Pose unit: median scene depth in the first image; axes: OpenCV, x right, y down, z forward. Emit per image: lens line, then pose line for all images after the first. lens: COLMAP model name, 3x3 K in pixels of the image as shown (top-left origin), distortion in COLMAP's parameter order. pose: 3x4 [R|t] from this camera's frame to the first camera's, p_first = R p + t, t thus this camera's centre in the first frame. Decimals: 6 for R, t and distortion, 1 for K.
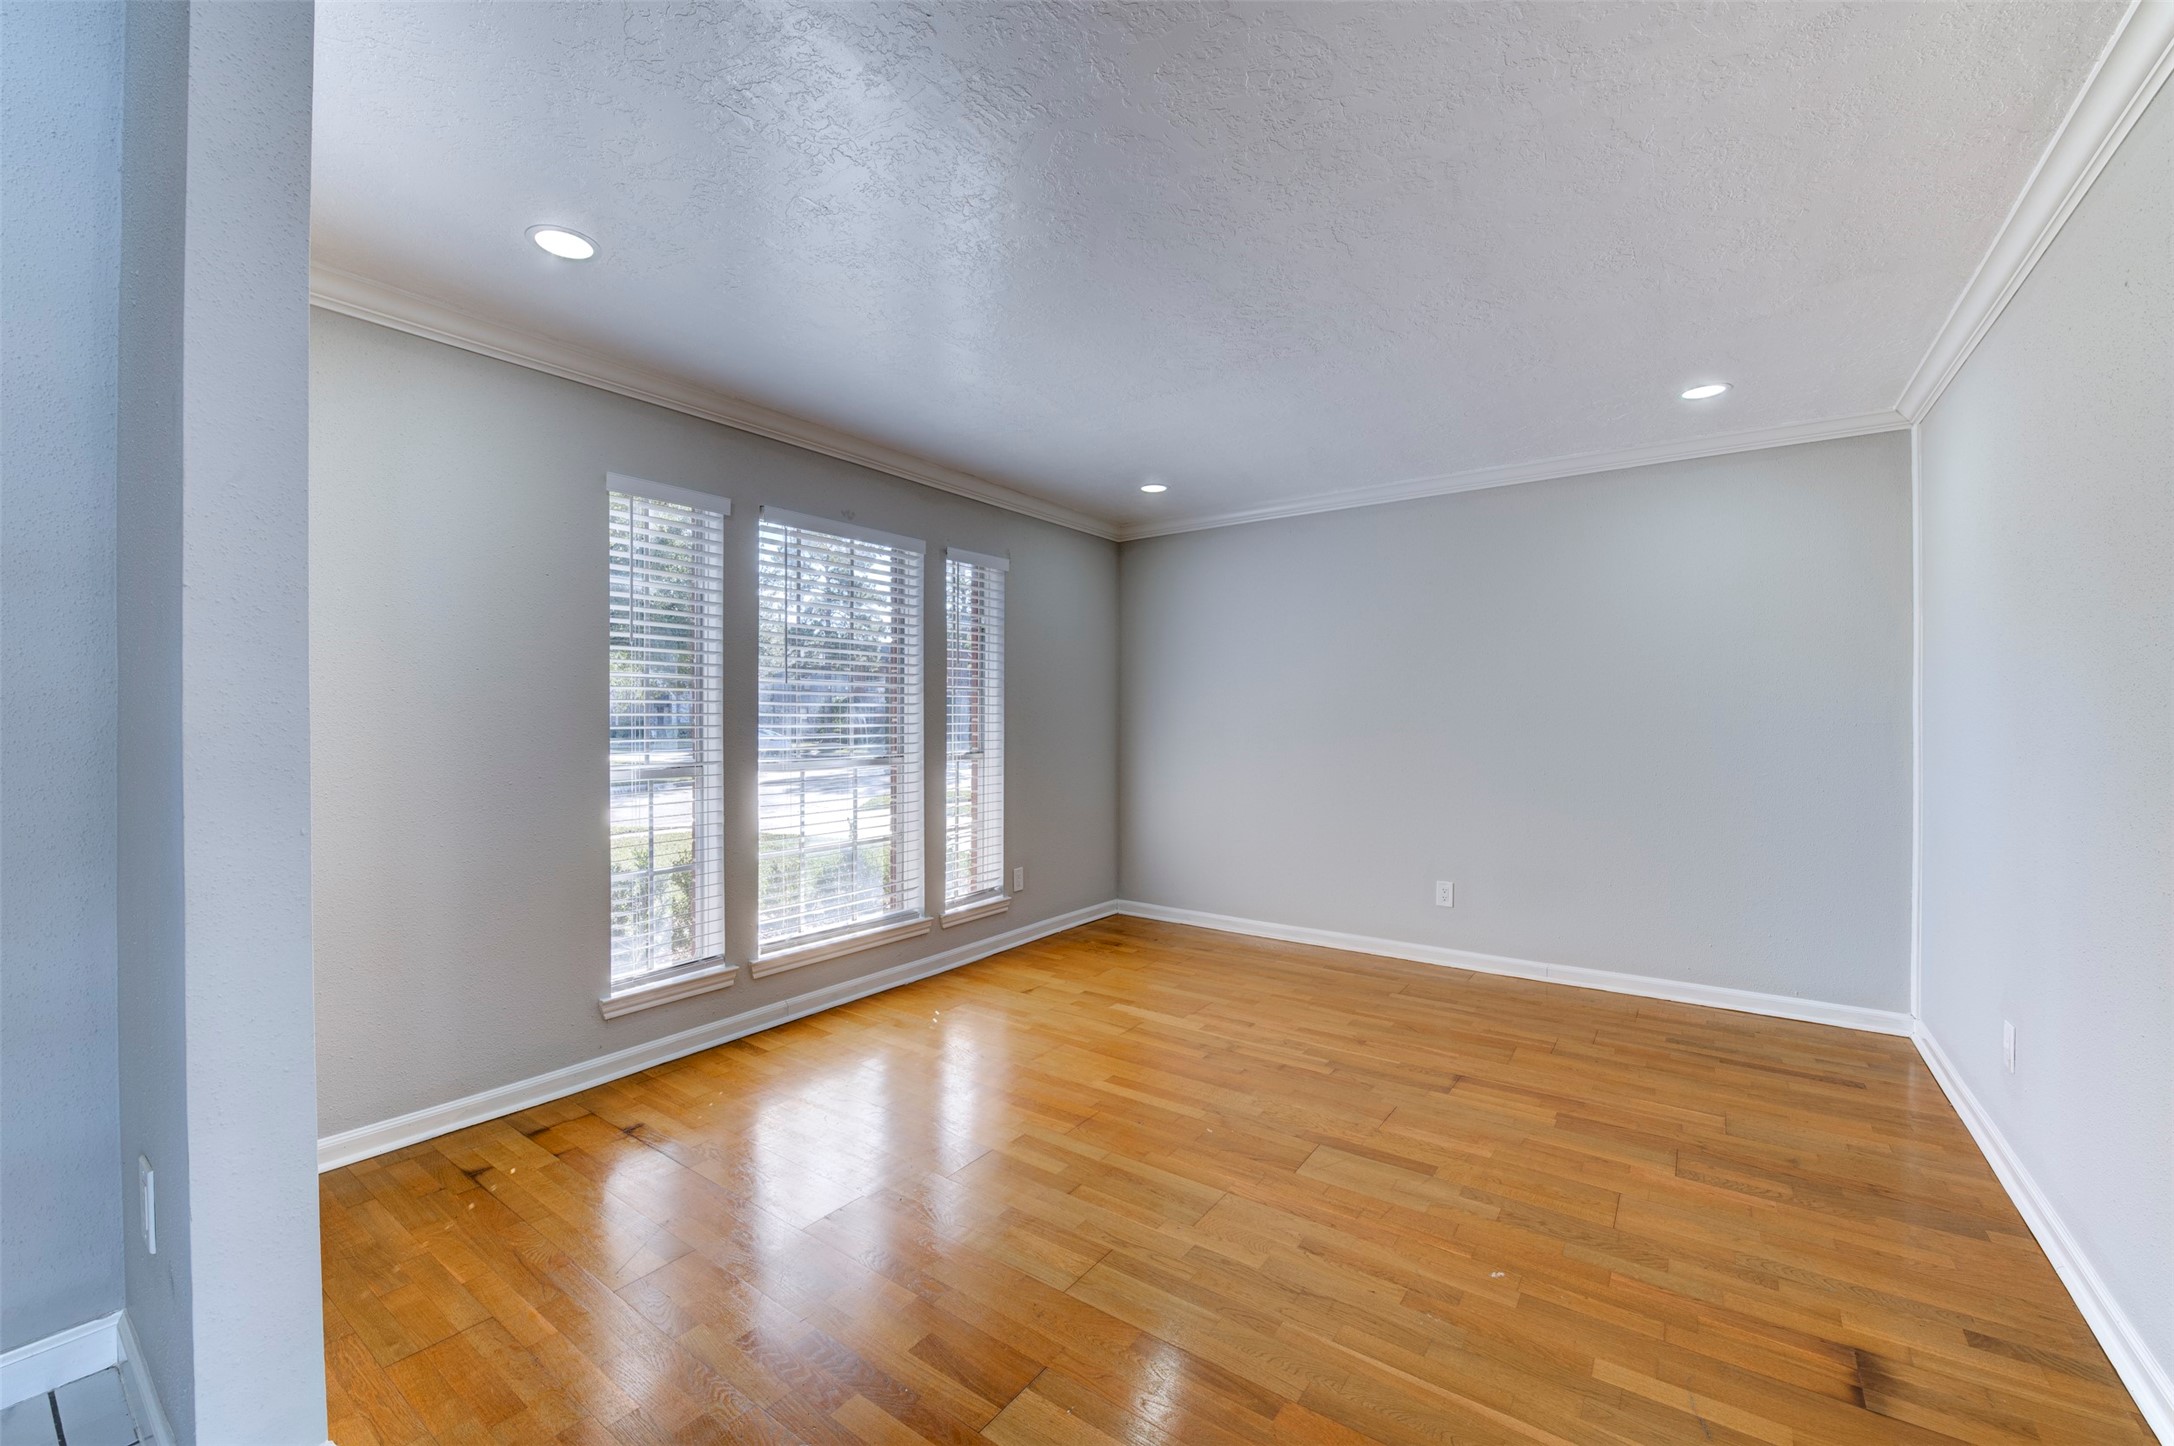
lens RADIAL K [[868.8, 0, 1083.4], [0, 868.8, 716.8], [0, 0, 1]] dist [-0.017849, -0.001824]
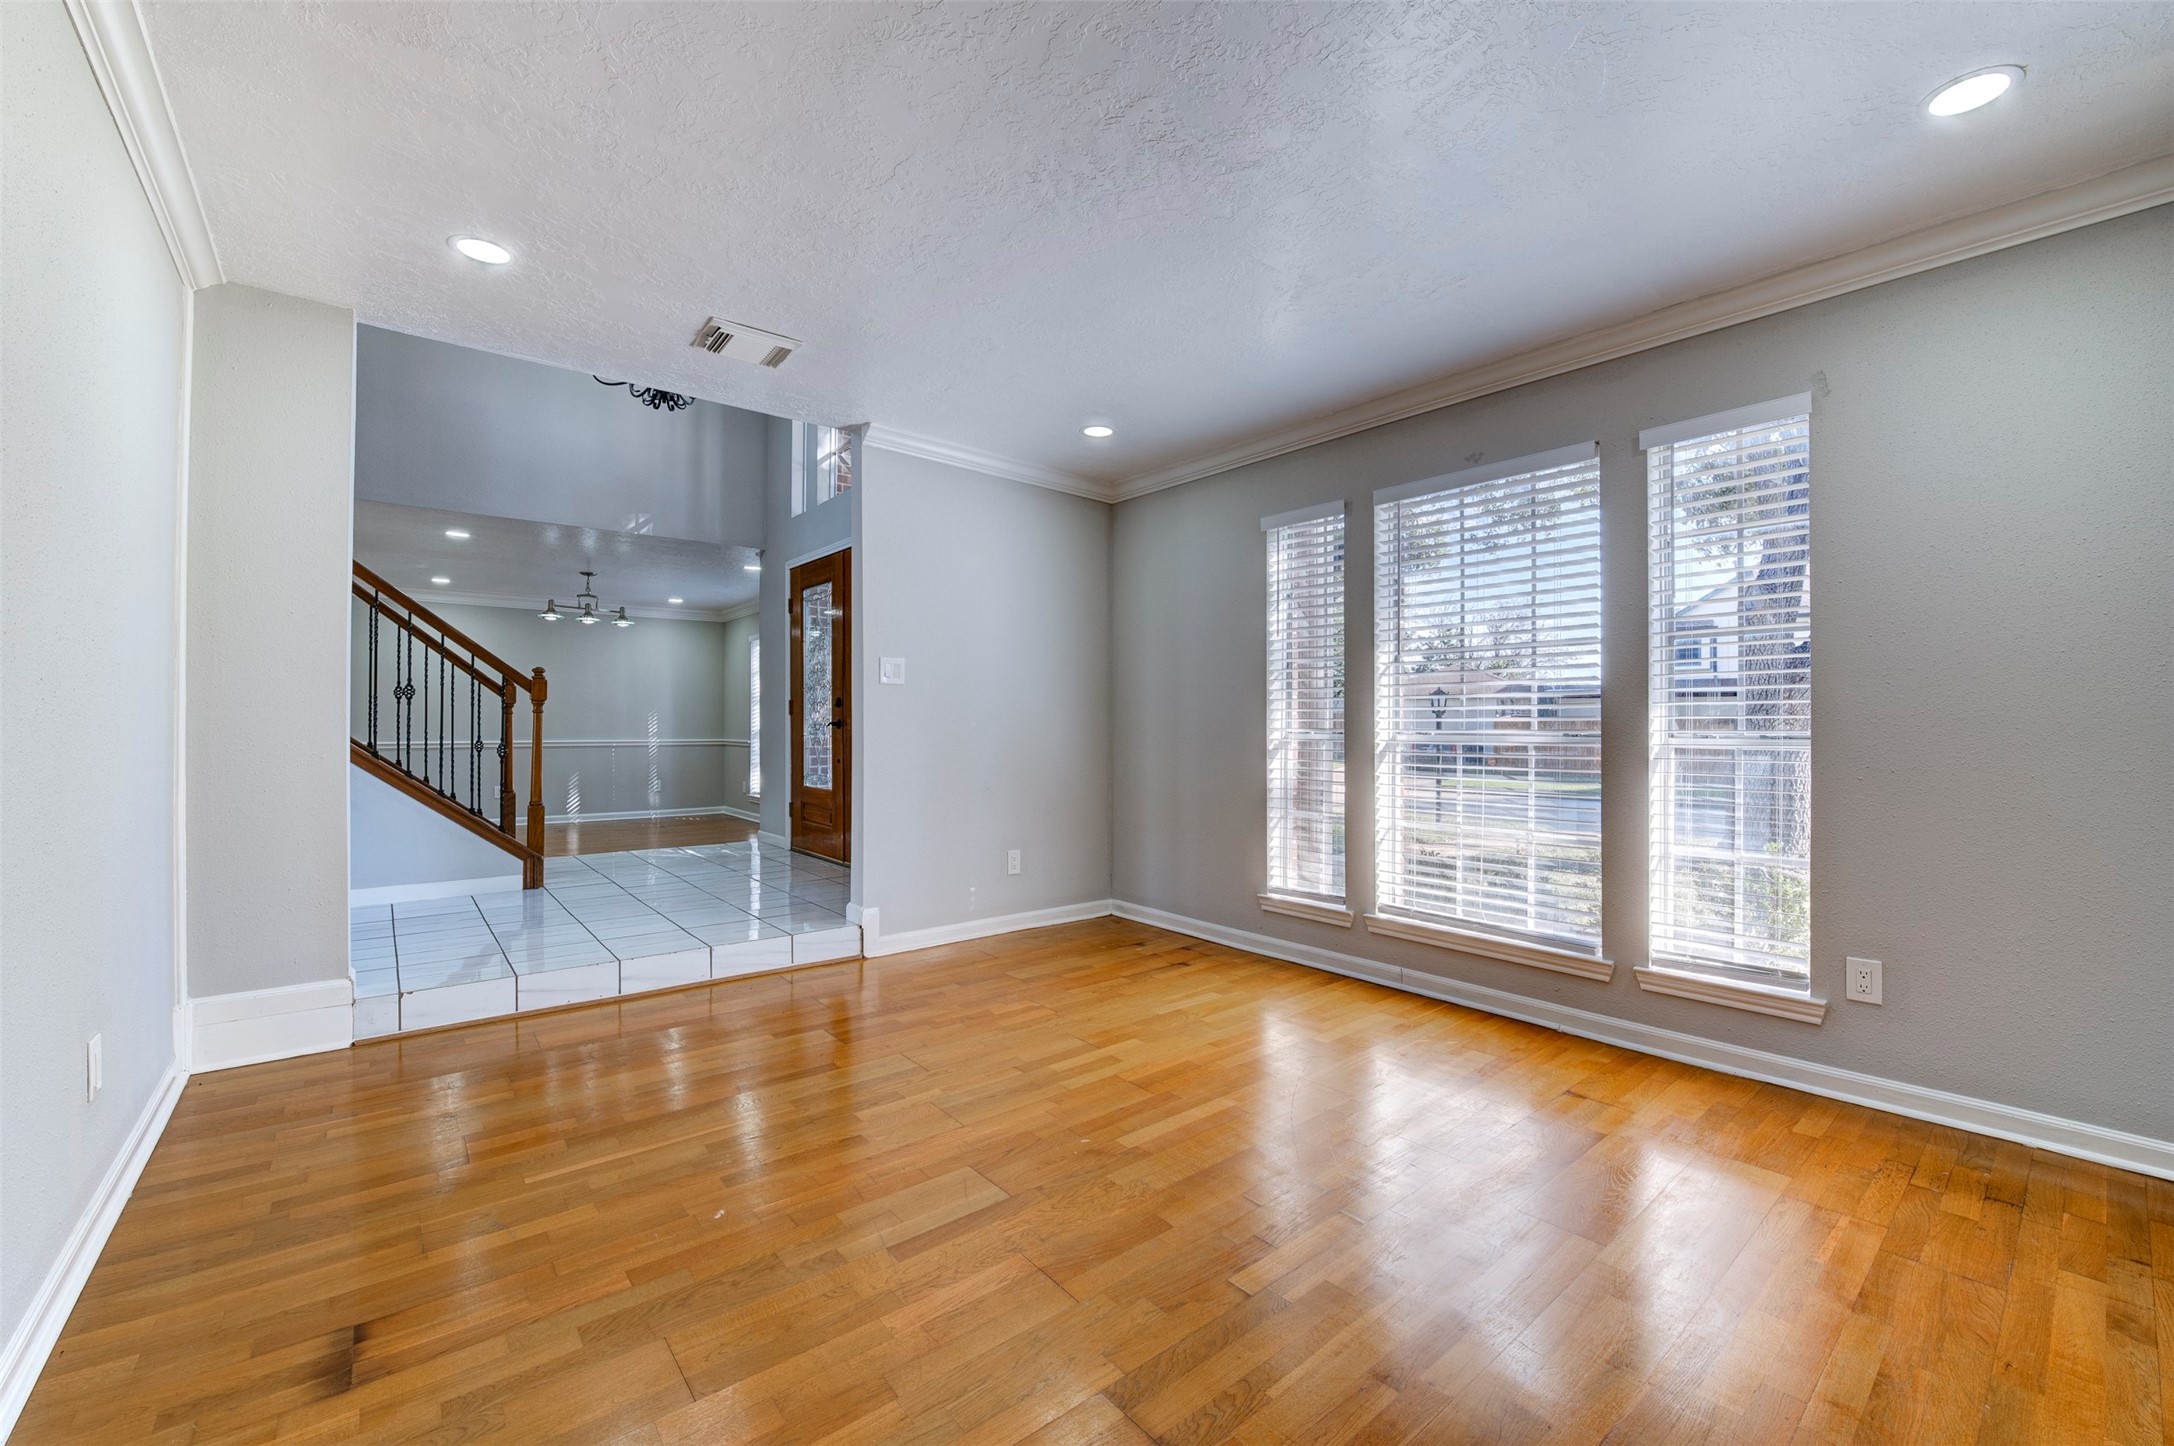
lens RADIAL K [[868.8, 0, 1094.5], [0, 868.8, 720.2], [0, 0, 1]] dist [-0.017849, -0.001824]
pose [[-0.251677, -0.009737, -0.967762, 0.779829], [-0.004000, 0.999951, -0.009020, 0.052014], [0.967803, 0.001601, -0.251704, 0.970195]]
